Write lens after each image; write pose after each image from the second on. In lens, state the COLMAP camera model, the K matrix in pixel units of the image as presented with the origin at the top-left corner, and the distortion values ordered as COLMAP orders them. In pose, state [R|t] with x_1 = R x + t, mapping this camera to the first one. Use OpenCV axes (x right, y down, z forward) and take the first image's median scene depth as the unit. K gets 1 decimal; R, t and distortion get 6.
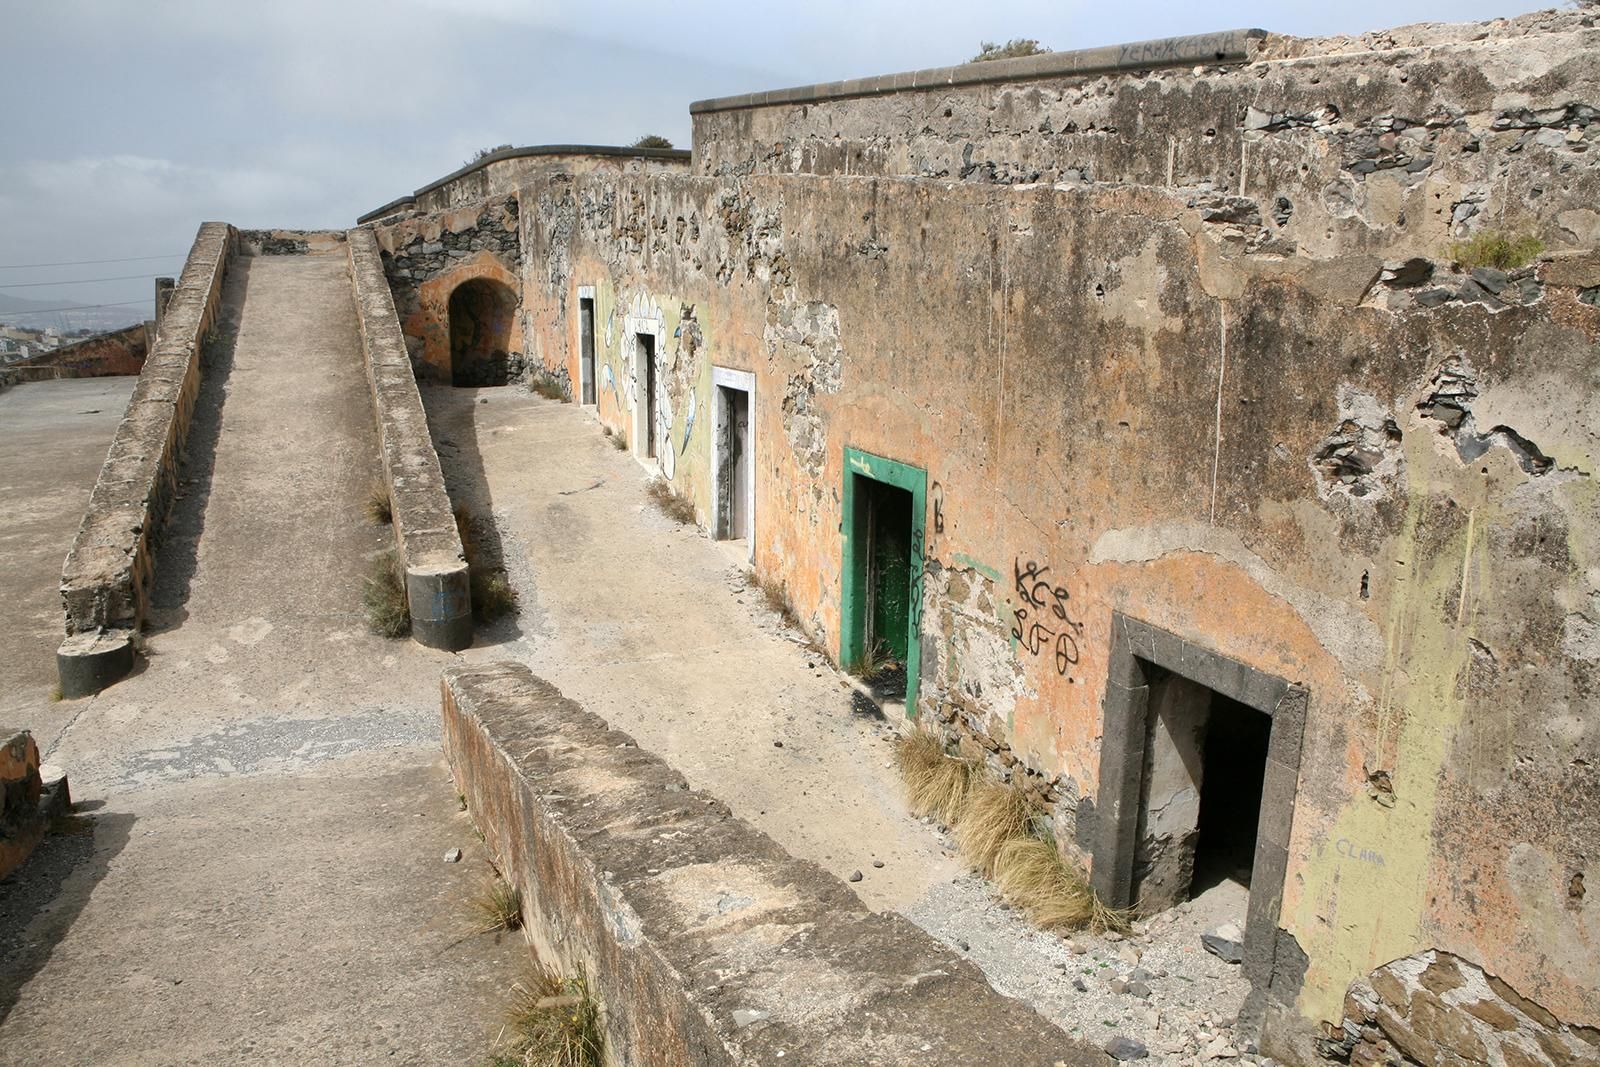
lens RADIAL K [[1089.1, 0, 800.0], [0, 1089.1, 533.5], [0, 0, 1]] dist [-0.109896, 0.071667]
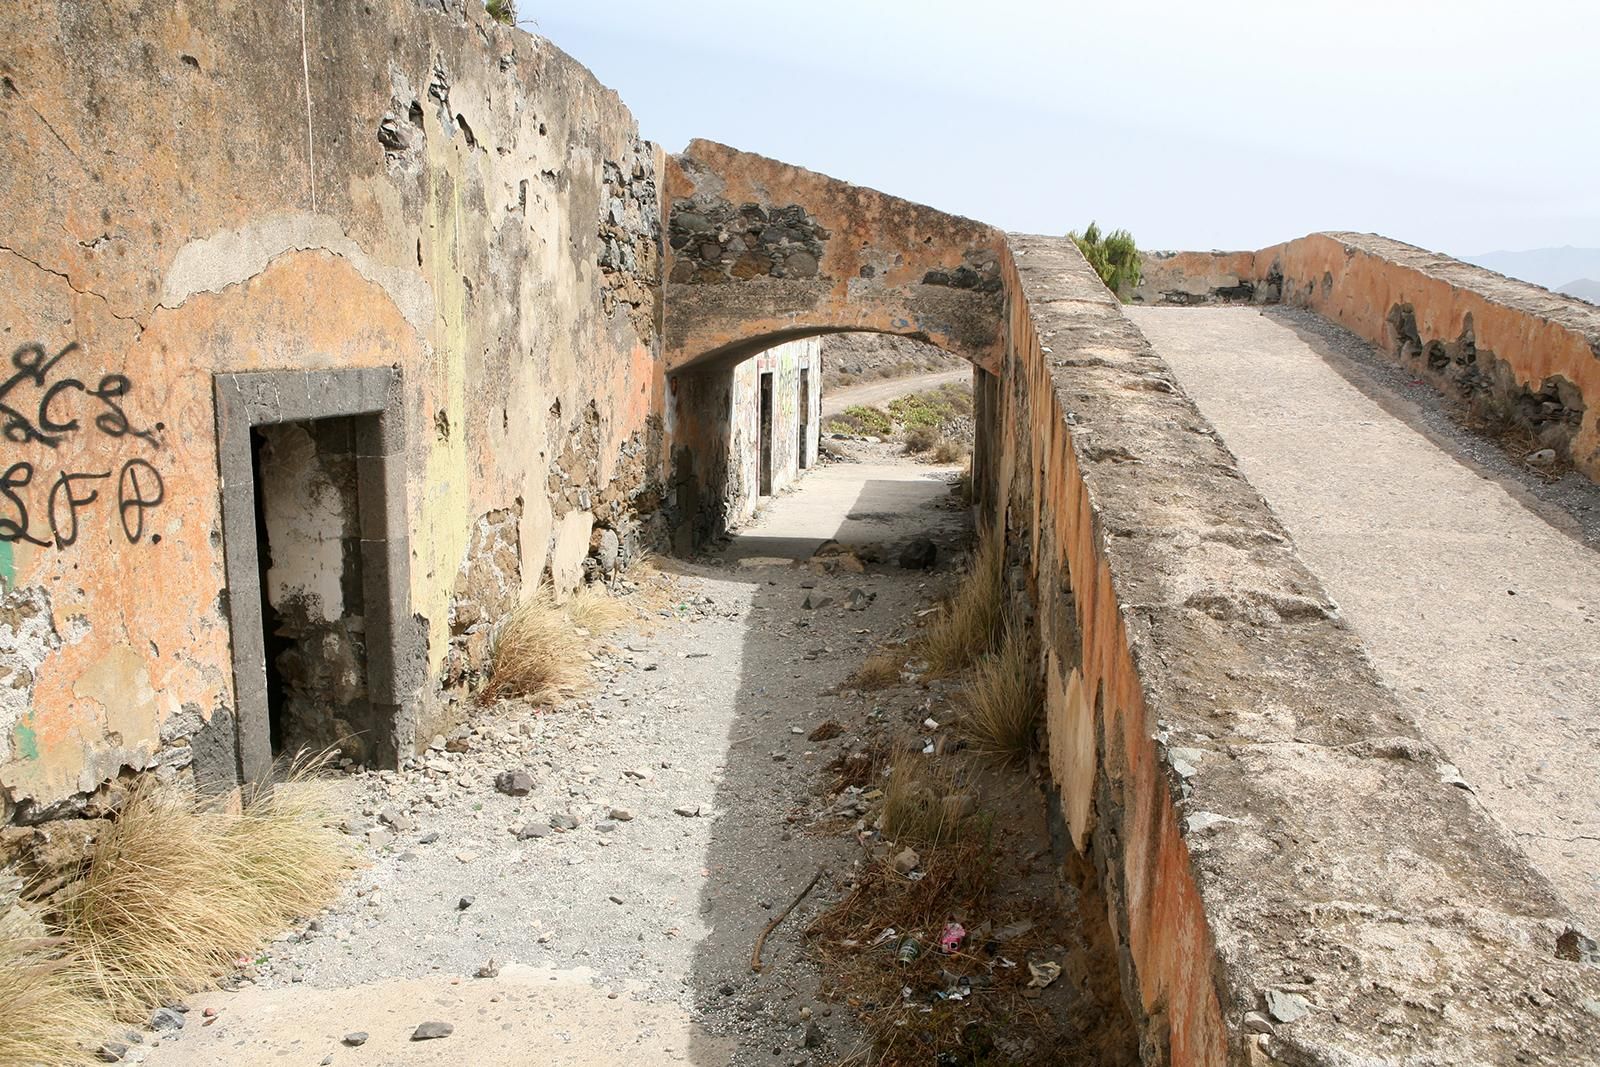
lens RADIAL K [[1089.1, 0, 800.0], [0, 1089.1, 533.5], [0, 0, 1]] dist [-0.109896, 0.071667]
pose [[-0.849878, -0.121262, 0.512838, -0.233719], [0.082401, 0.930615, 0.356602, -0.023934], [-0.520498, 0.345327, -0.780917, 0.962334]]
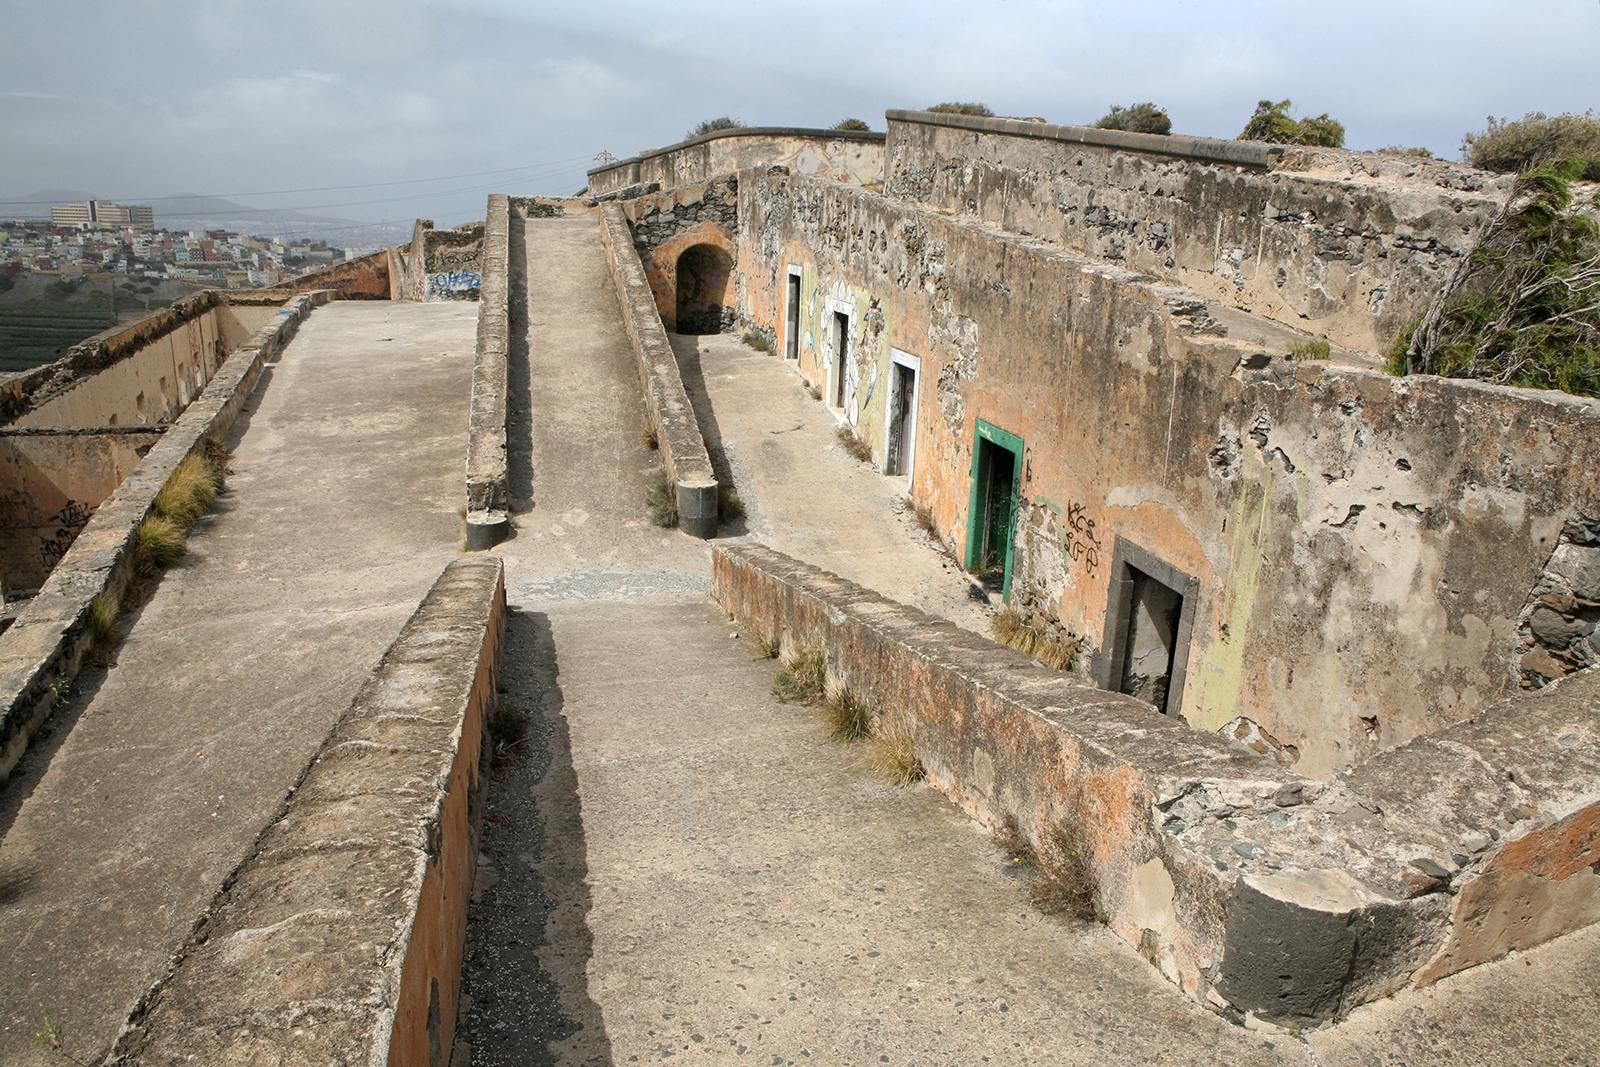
lens RADIAL K [[1116.4, 0, 800.0], [0, 1116.4, 533.5], [0, 0, 1]] dist [-0.101487, 0.078414]
pose [[0.985960, 0.069274, -0.151932, 0.048636], [-0.059616, 0.995954, 0.067236, -0.012107], [0.155975, -0.057235, 0.986101, -0.559760]]
